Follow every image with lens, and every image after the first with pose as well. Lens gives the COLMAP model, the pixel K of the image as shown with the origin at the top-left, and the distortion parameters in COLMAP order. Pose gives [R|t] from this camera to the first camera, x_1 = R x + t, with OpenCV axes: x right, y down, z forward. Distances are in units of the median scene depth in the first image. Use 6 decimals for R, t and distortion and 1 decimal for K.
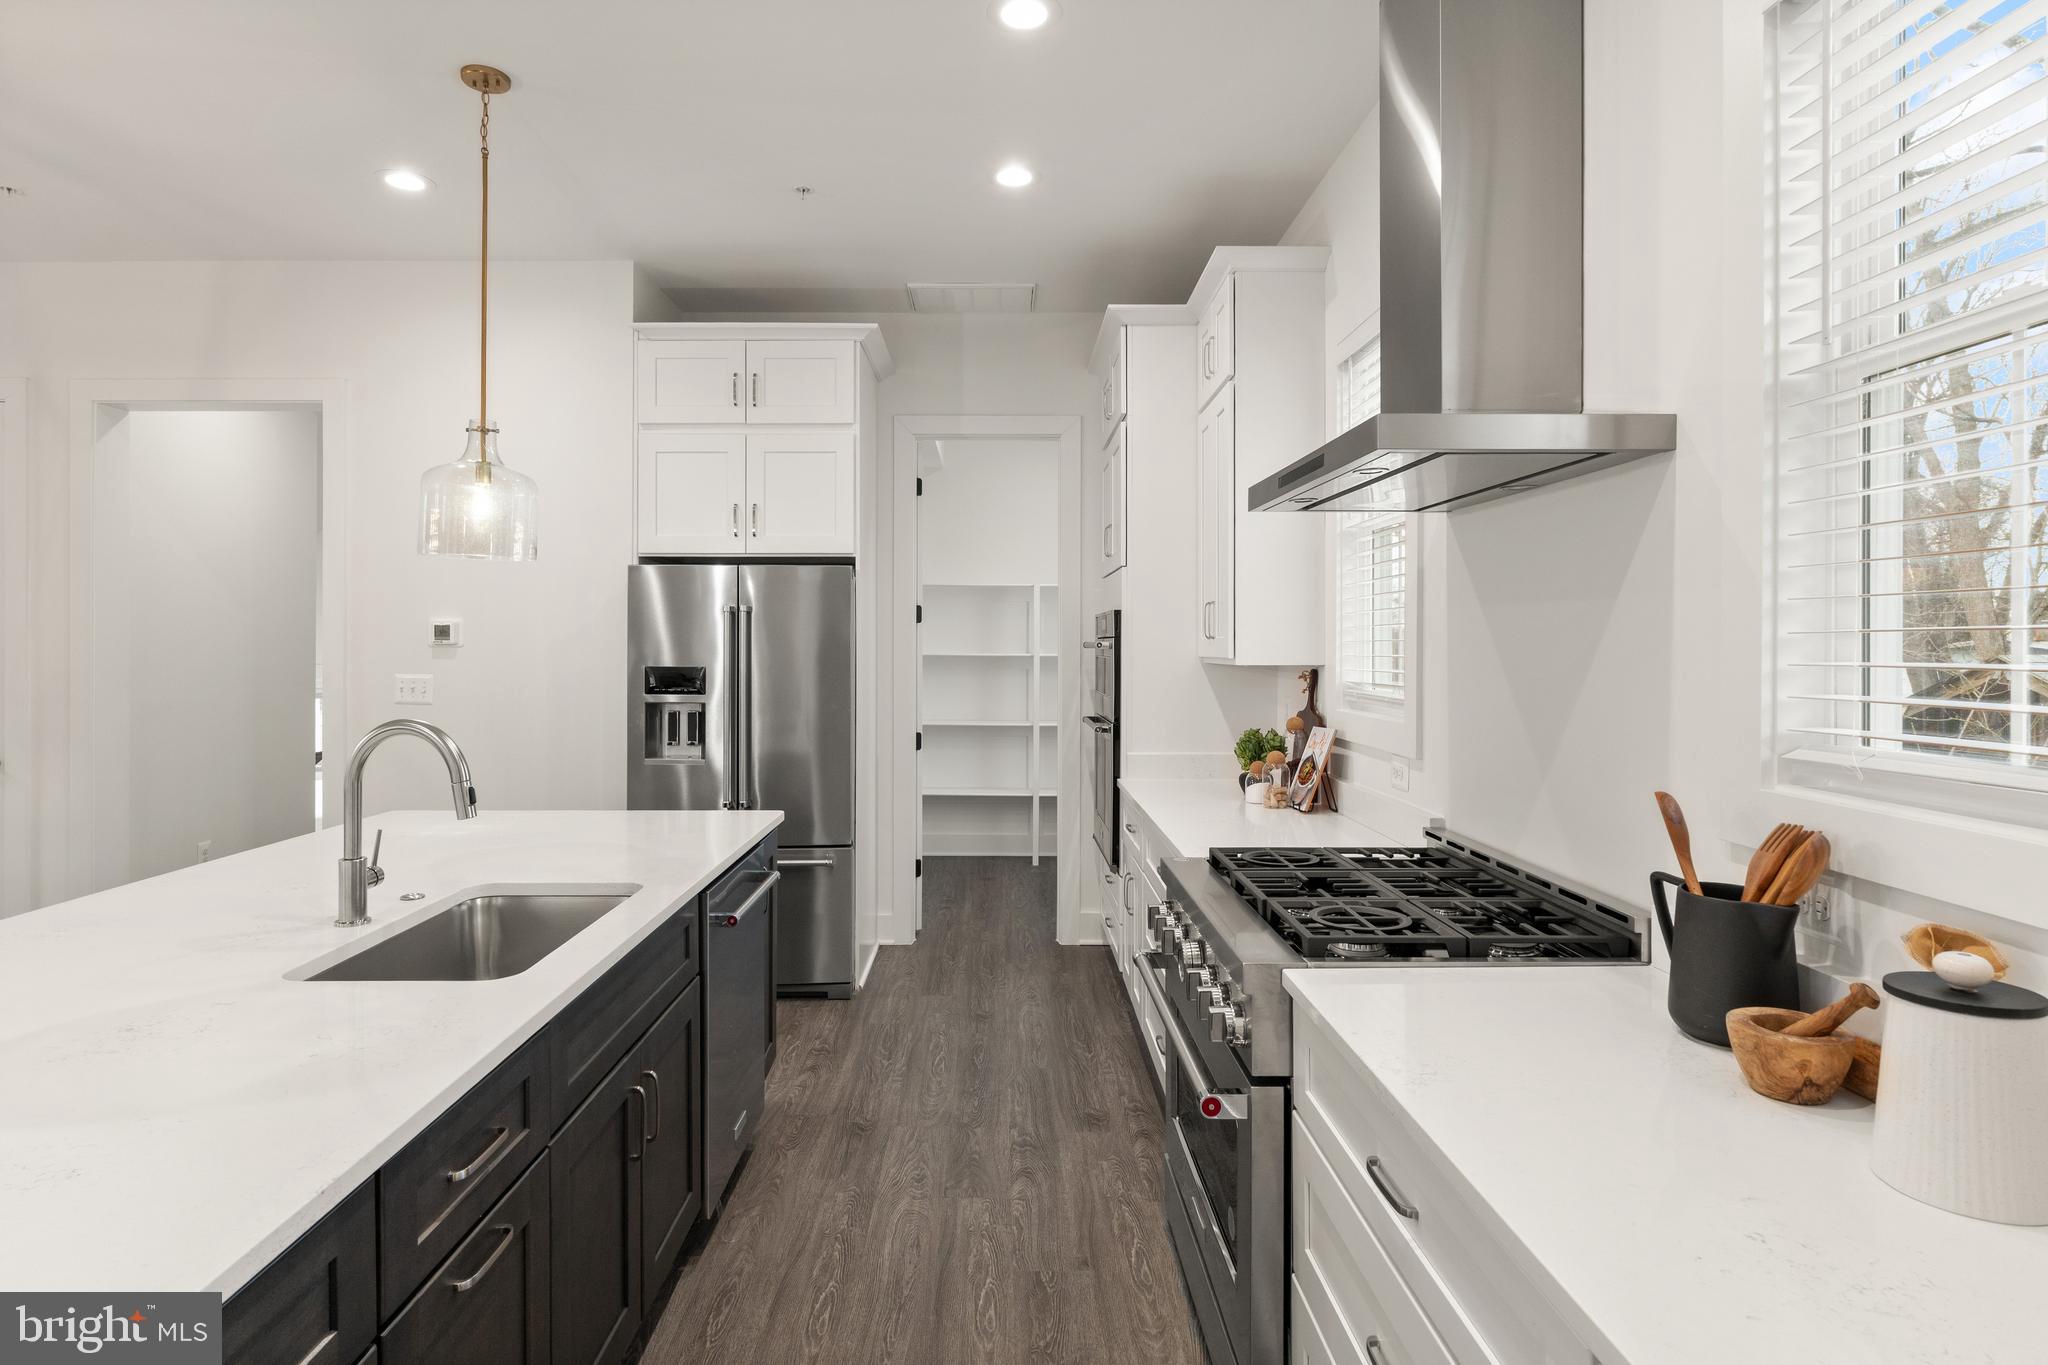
lens RADIAL K [[1077.5, 0, 1009.1], [0, 1077.5, 649.3], [0, 0, 1]] dist [-0.000957, 0.000037]
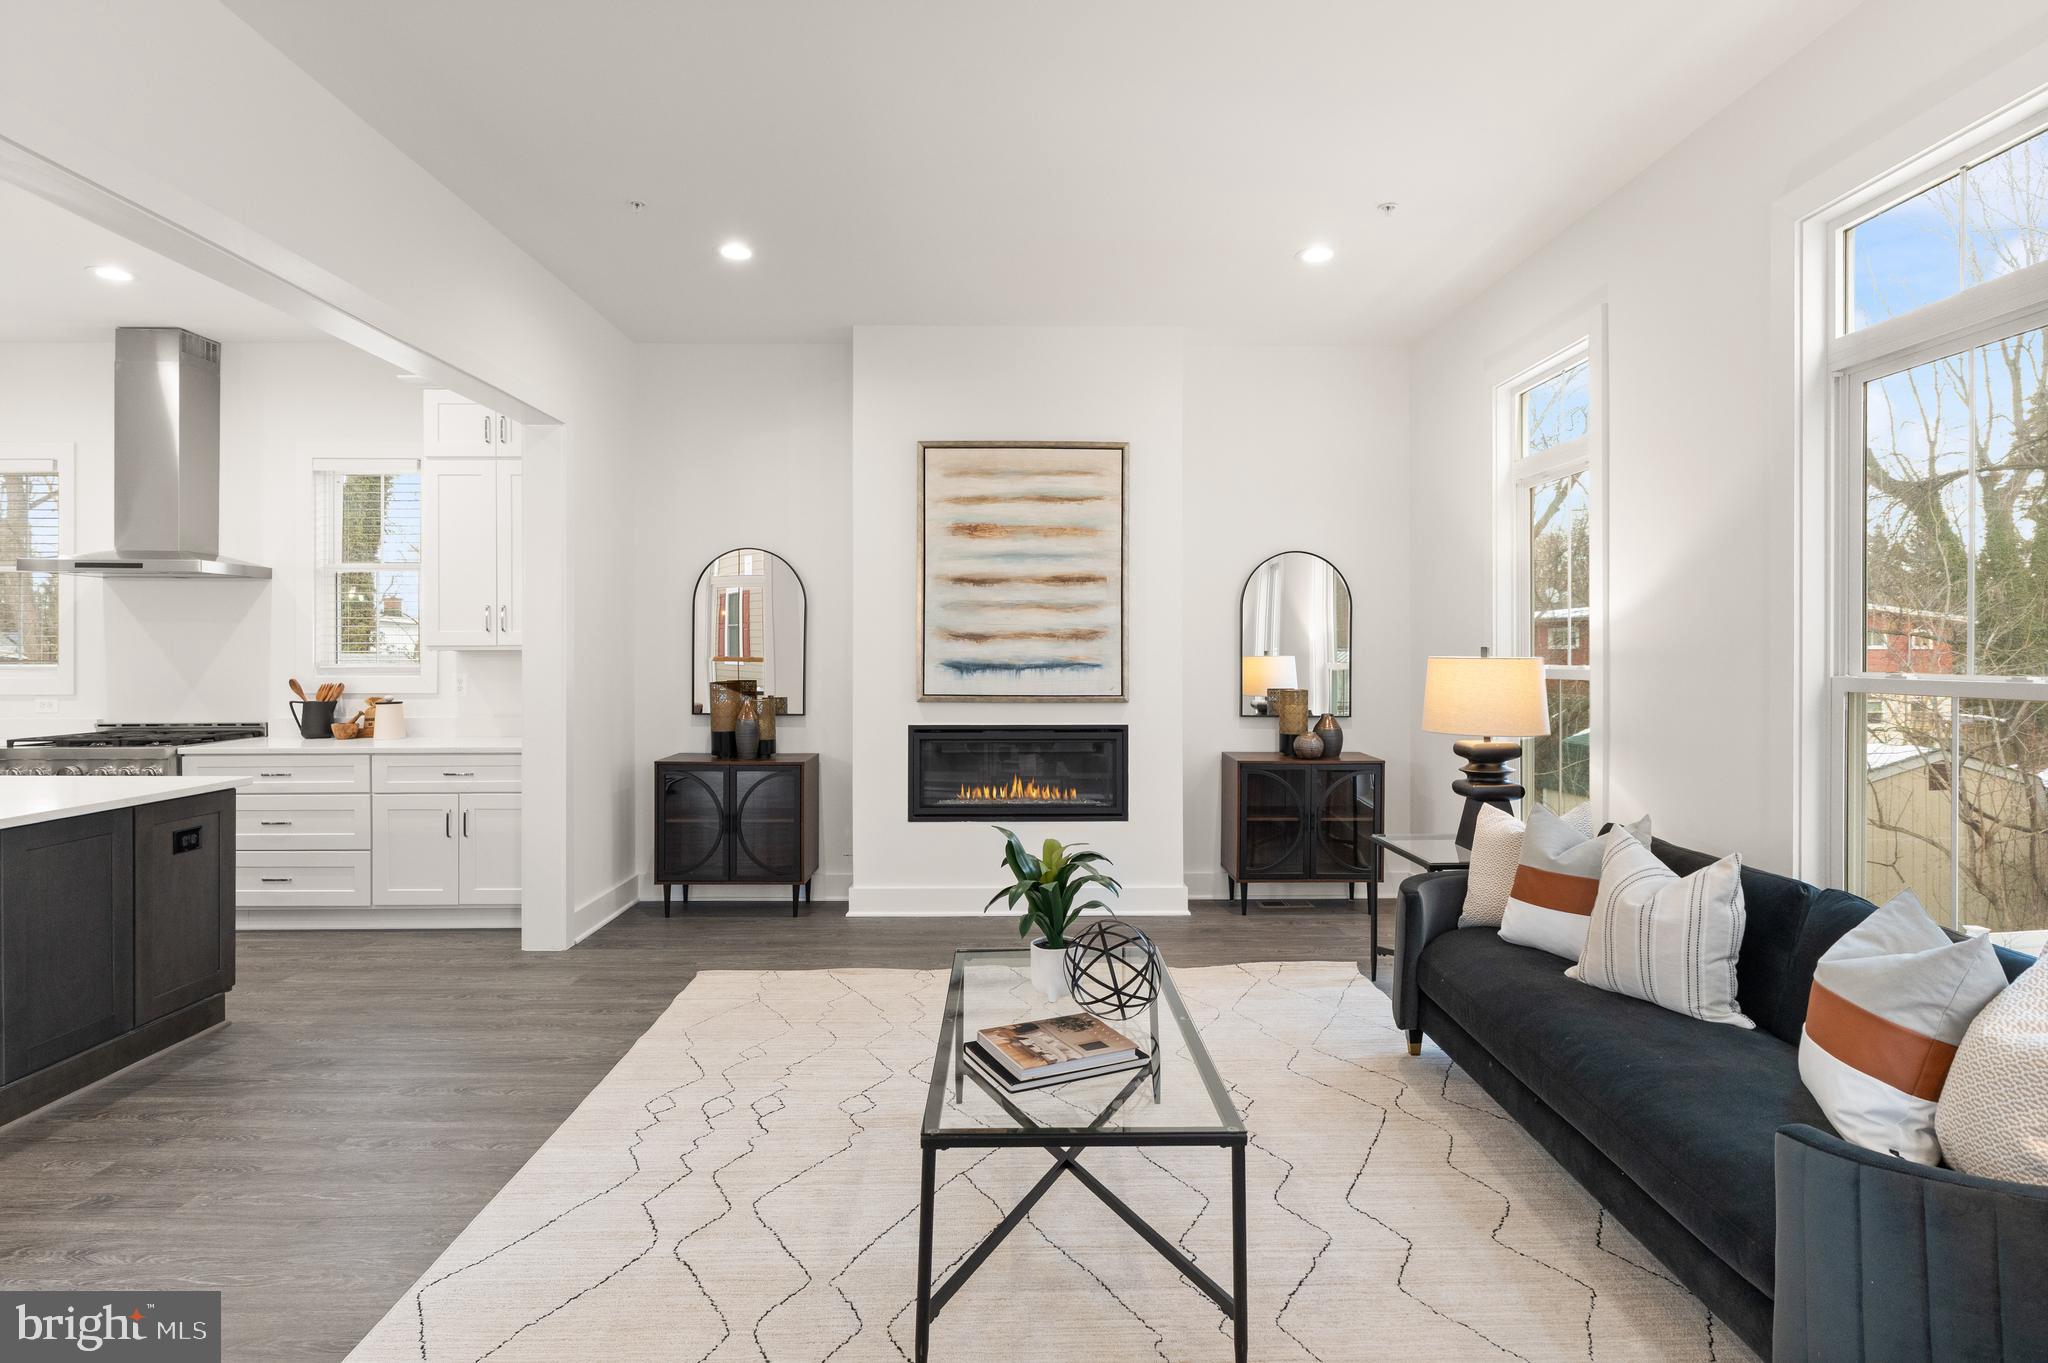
lens RADIAL K [[1040.7, 0, 1028.1], [0, 1040.7, 657.3], [0, 0, 1]] dist [-0.001775, -0.000357]
pose [[-0.008461, -0.006595, 0.999942, -1.185667], [0.005707, 0.999962, 0.006643, 0.021191], [-0.999948, 0.005762, -0.008423, -0.587439]]
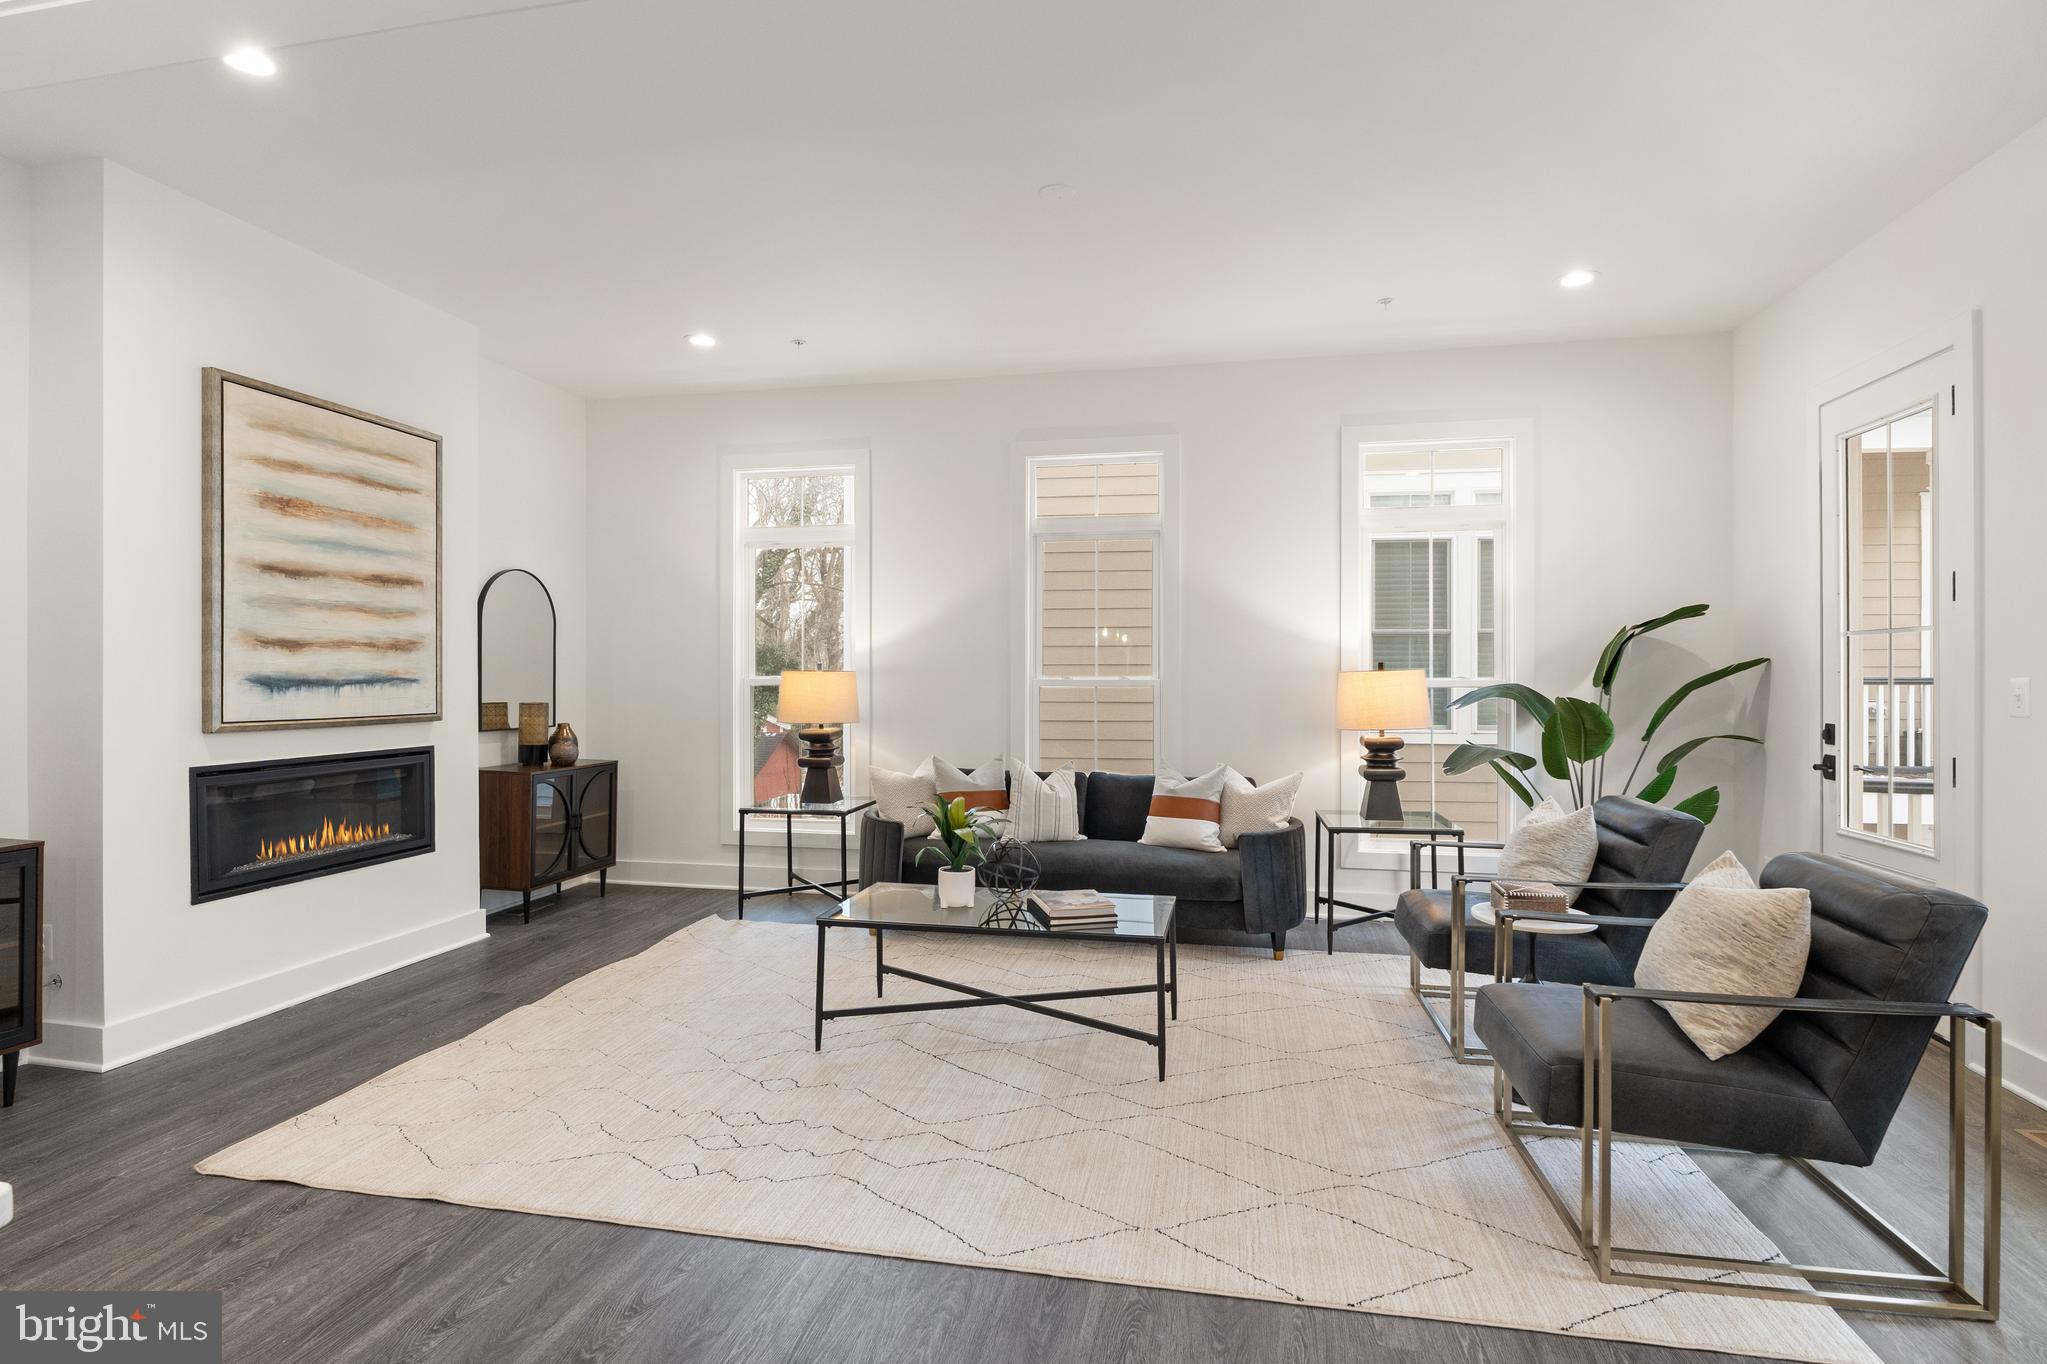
lens RADIAL K [[1007.0, 0, 1023.5], [0, 1007.0, 682.0], [0, 0, 1]] dist [-0.005123, -0.000756]
pose [[-0.976416, -0.004369, 0.215856, -0.756920], [-0.001204, 0.999890, 0.014792, 0.025470], [-0.215897, 0.014183, -0.976313, 0.310686]]
